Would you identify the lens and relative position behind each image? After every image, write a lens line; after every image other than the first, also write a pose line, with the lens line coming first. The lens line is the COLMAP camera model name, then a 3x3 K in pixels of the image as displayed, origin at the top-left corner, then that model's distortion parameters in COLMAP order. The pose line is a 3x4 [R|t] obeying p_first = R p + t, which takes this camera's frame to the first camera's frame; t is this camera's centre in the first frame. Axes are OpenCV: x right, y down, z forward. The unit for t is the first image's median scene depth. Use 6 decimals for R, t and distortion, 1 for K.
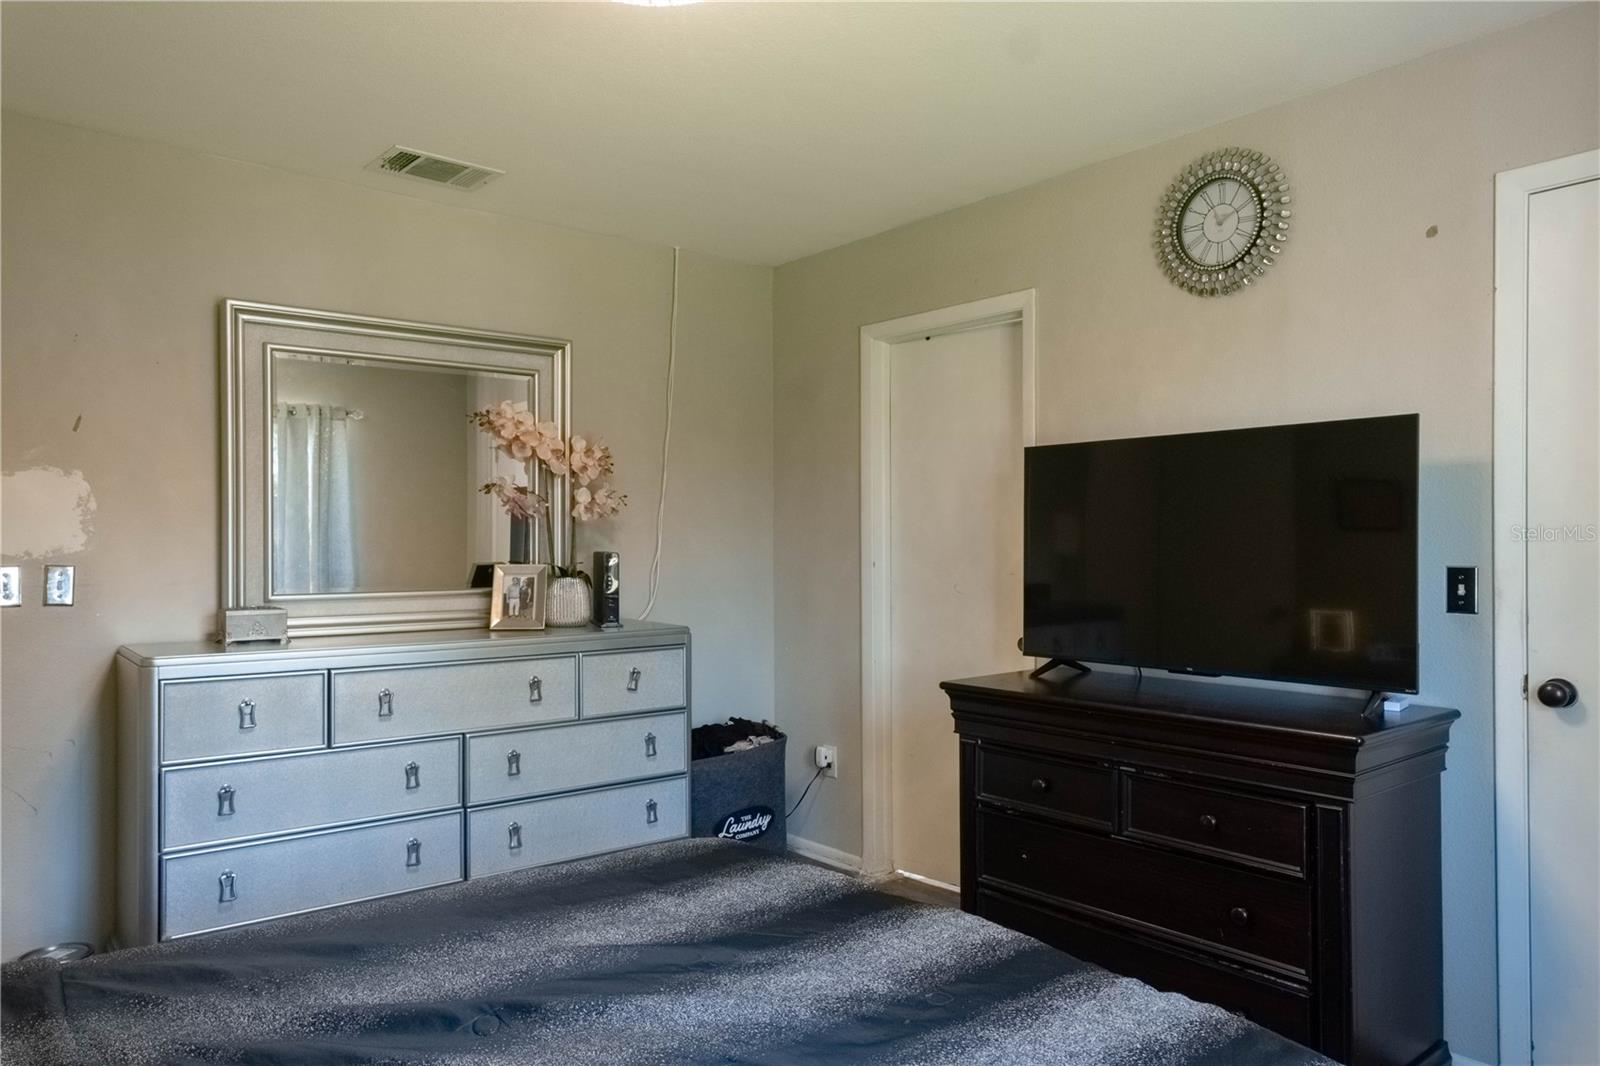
lens RADIAL K [[1094.5, 0, 804.8], [0, 1094.5, 547.7], [0, 0, 1]] dist [0.034159, 0.001142]
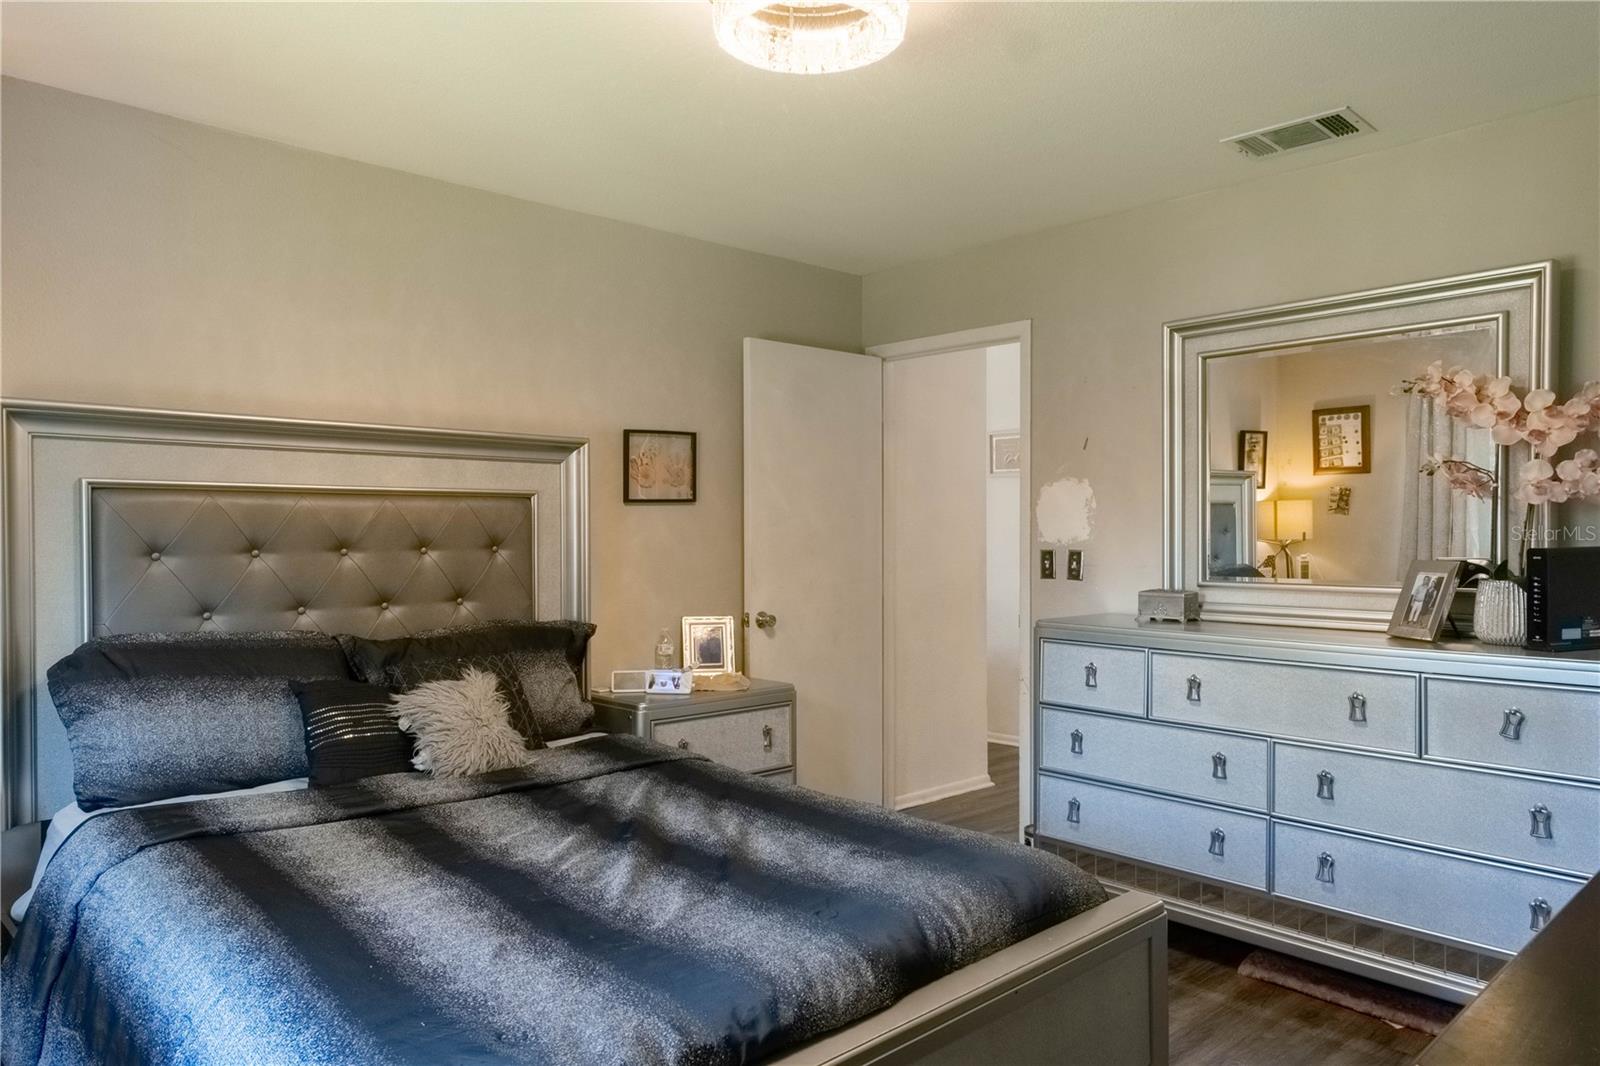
lens RADIAL K [[1094.5, 0, 804.8], [0, 1094.5, 547.7], [0, 0, 1]] dist [0.034159, 0.001142]
pose [[0.079918, 0.010845, -0.996742, 0.625676], [-0.012694, 0.999871, 0.009862, 0.004001], [0.996721, 0.011865, 0.080046, 0.557931]]
